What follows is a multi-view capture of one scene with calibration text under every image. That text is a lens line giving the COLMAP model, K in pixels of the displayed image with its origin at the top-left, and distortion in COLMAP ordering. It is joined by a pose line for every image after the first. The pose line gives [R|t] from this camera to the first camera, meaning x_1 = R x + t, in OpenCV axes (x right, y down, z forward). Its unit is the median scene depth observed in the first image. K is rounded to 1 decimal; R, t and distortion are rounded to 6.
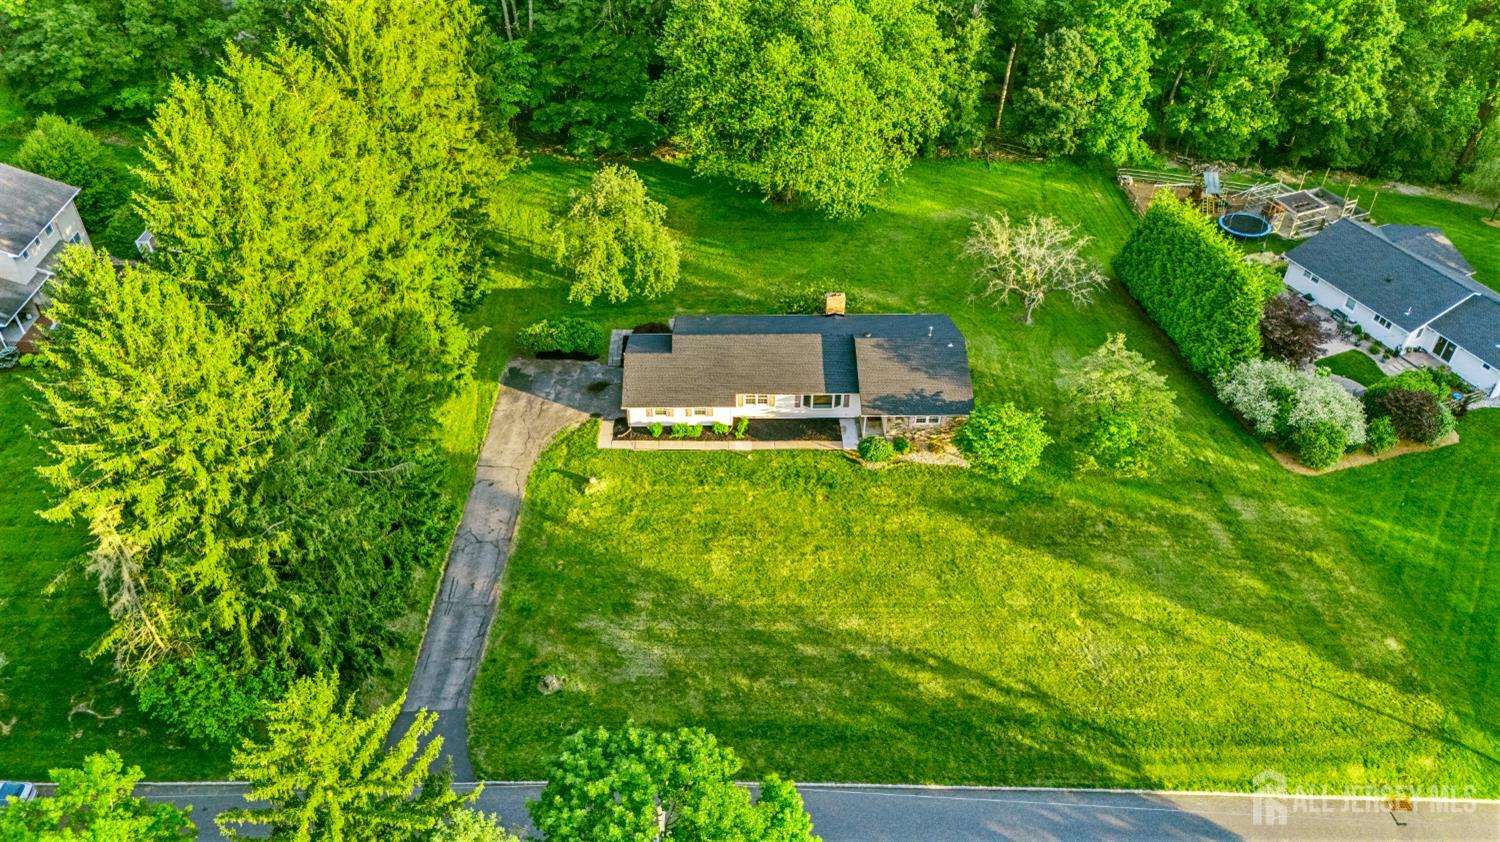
lens RADIAL K [[1097.4, 0, 755.8], [0, 1097.4, 421.5], [0, 0, 1]] dist [0.103130, -0.136991]
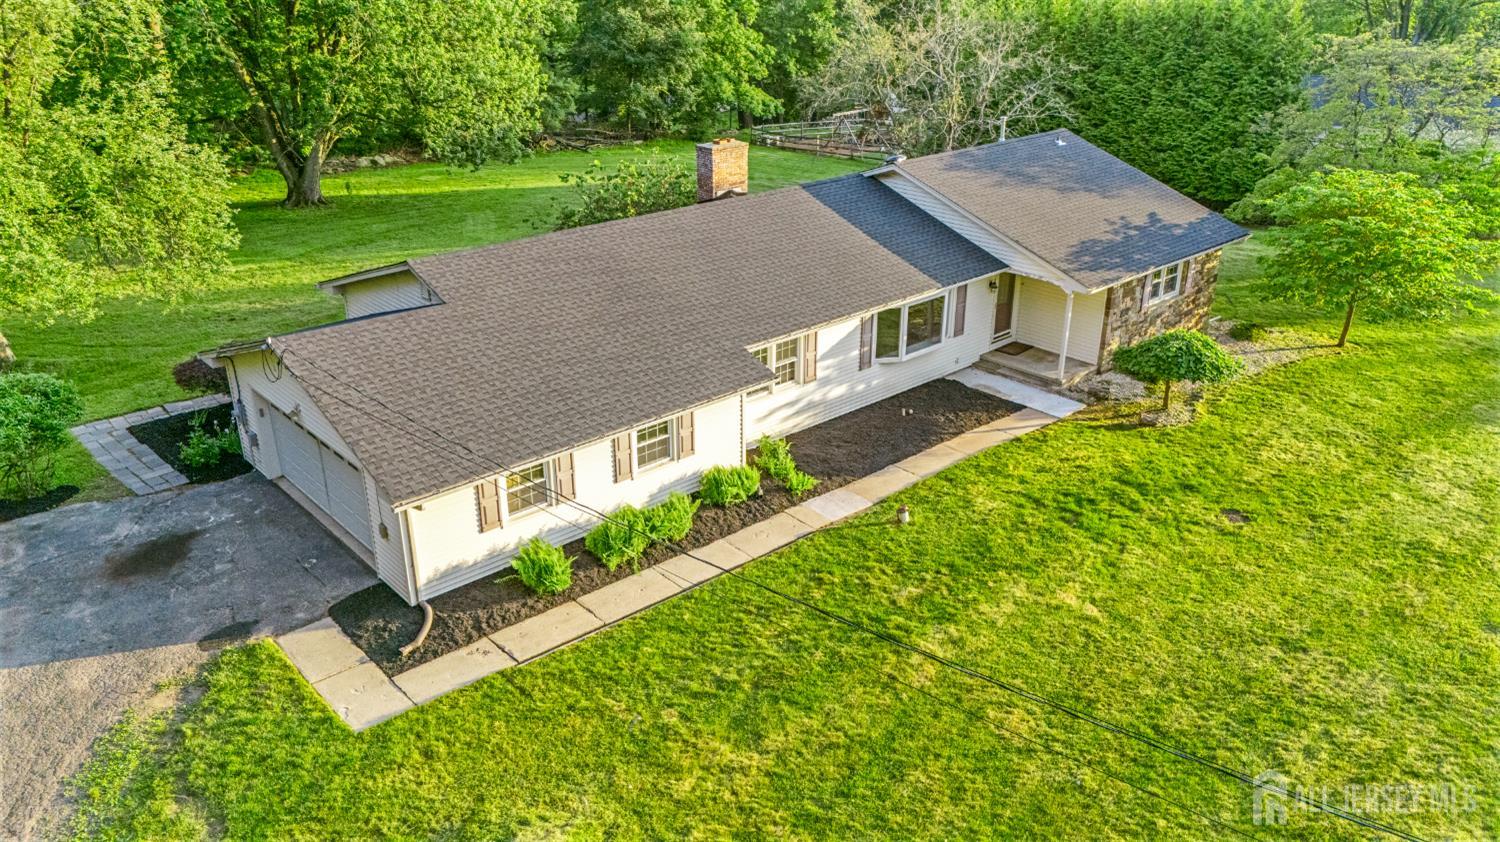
lens RADIAL K [[1097.4, 0, 755.8], [0, 1097.4, 421.5], [0, 0, 1]] dist [0.103130, -0.136991]
pose [[0.757977, -0.273983, 0.591950, -0.188319], [0.418742, 0.900204, -0.119530, 0.027407], [-0.500127, 0.338476, 0.797062, 0.765738]]
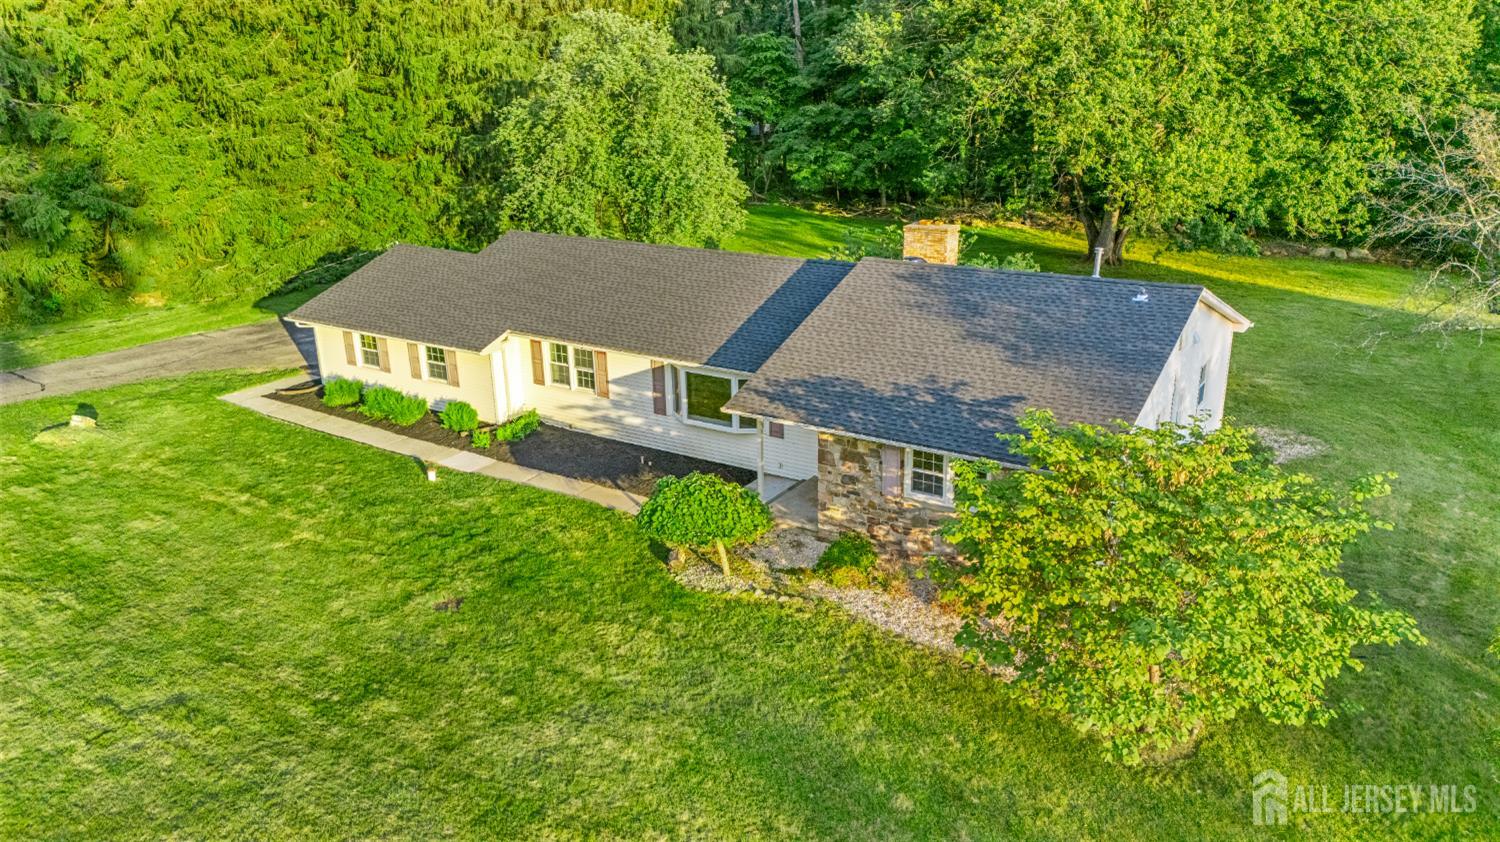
lens RADIAL K [[1097.4, 0, 755.8], [0, 1097.4, 421.5], [0, 0, 1]] dist [0.103130, -0.136991]
pose [[0.823198, 0.155667, -0.545997, 0.259788], [-0.332402, 0.911771, -0.241212, 0.065200], [0.460275, 0.380056, 0.802312, 0.737568]]
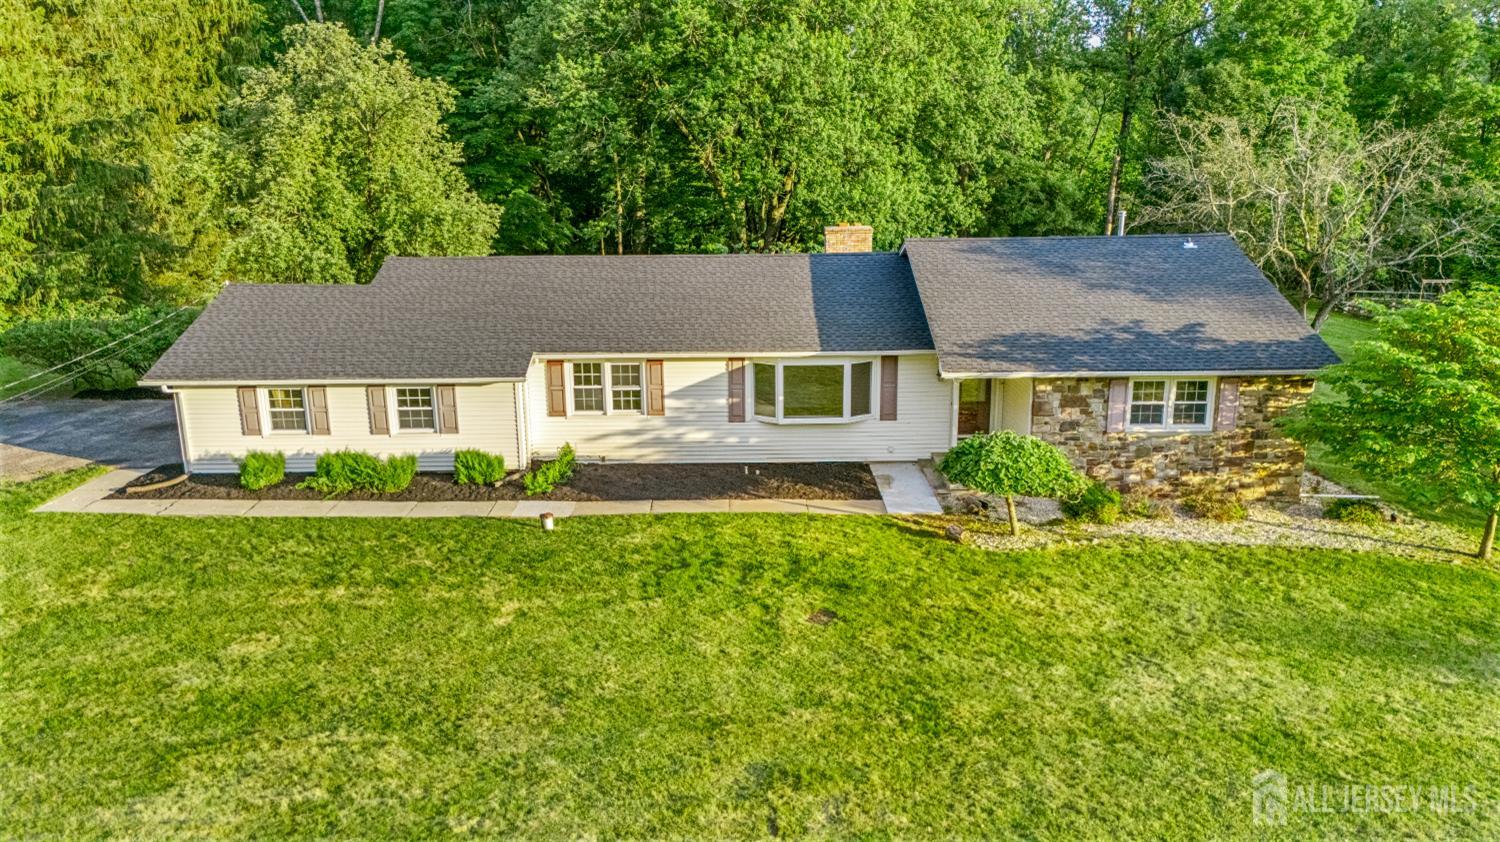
lens RADIAL K [[1097.4, 0, 755.8], [0, 1097.4, 421.5], [0, 0, 1]] dist [0.103130, -0.136991]
pose [[0.999468, -0.016319, -0.028226, 0.053185], [0.002981, 0.907835, -0.419317, 0.122779], [0.032467, 0.419010, 0.907401, 0.715717]]
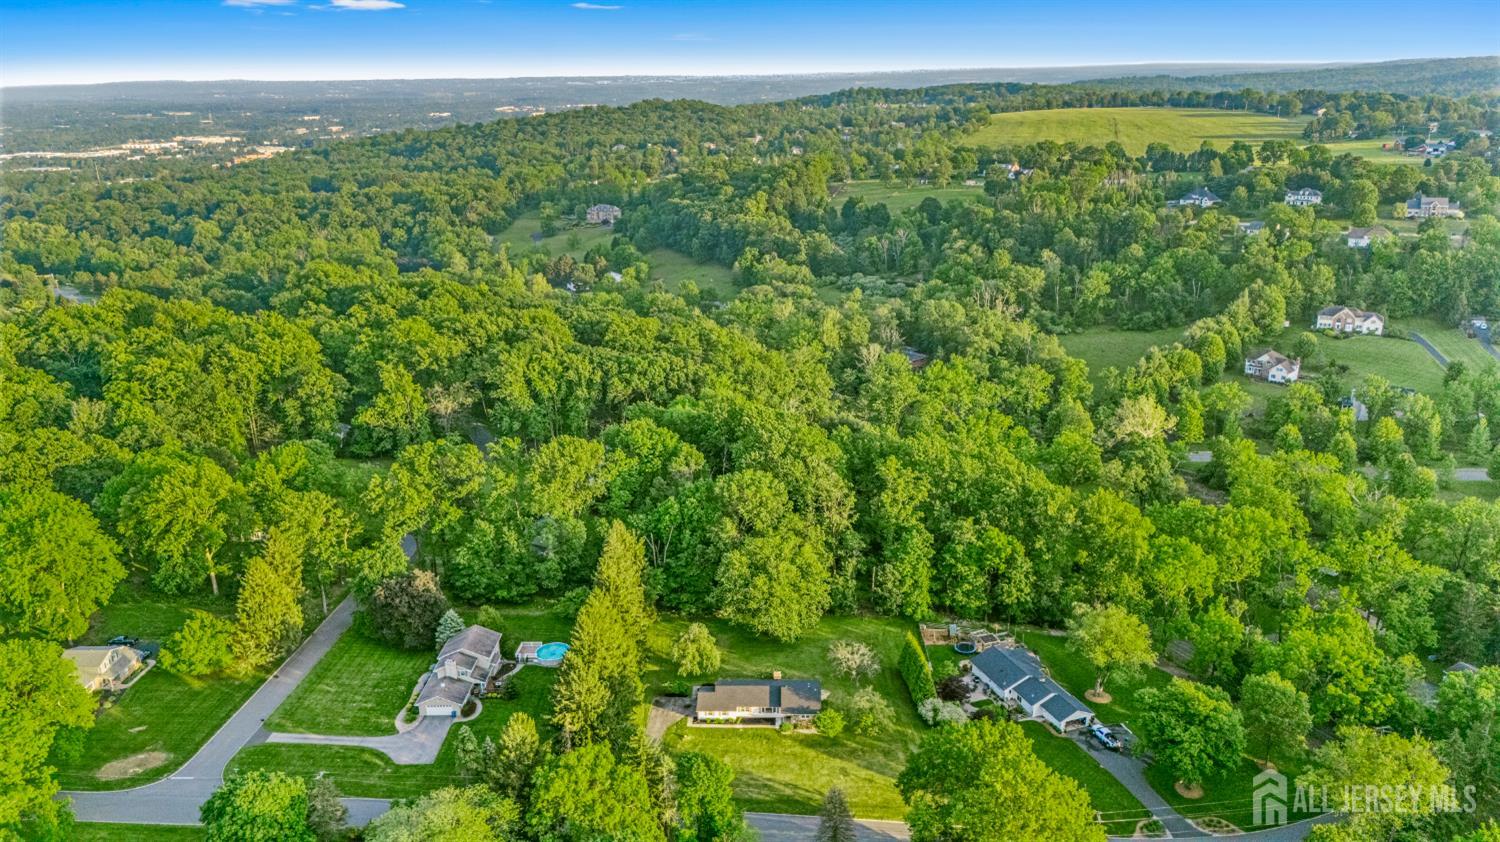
lens RADIAL K [[1097.4, 0, 755.8], [0, 1097.4, 421.5], [0, 0, 1]] dist [0.103130, -0.136991]
pose [[0.997446, -0.011704, -0.070457, 0.232153], [-0.014885, 0.930756, -0.365339, 0.320007], [0.069854, 0.365455, 0.928204, -1.837806]]
